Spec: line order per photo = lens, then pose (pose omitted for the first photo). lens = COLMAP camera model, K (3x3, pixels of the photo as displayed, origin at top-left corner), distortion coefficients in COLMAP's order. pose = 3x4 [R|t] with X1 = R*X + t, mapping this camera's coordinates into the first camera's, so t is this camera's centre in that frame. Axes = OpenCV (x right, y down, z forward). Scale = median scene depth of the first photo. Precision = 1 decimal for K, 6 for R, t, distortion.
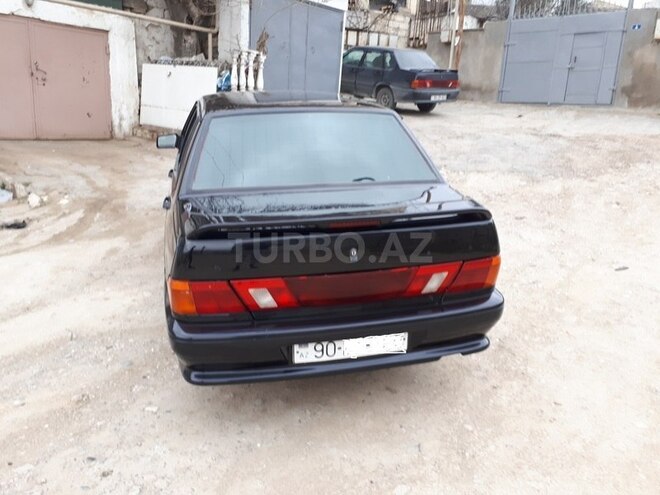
lens RADIAL K [[523.0, 0, 320.7], [0, 523.0, 248.2], [0, 0, 1]] dist [0.028123, -0.040842]
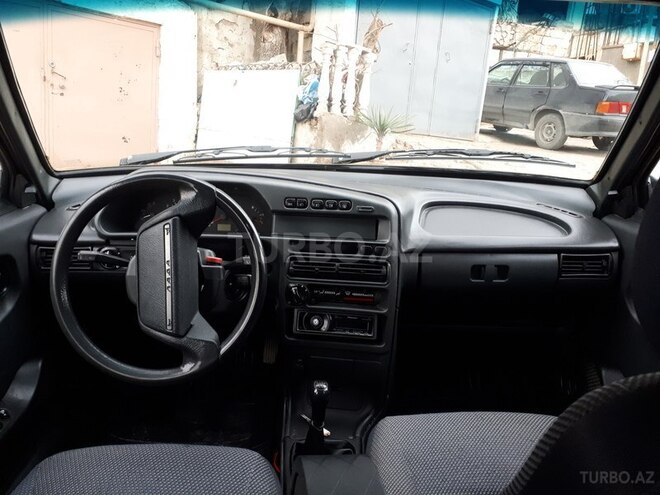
lens RADIAL K [[523.0, 0, 320.7], [0, 523.0, 248.2], [0, 0, 1]] dist [0.028123, -0.040842]
pose [[0.976689, 0.066620, -0.204057, -0.022055], [-0.081476, 0.994535, -0.065279, -0.076213], [0.198594, 0.080383, 0.976780, 0.346723]]
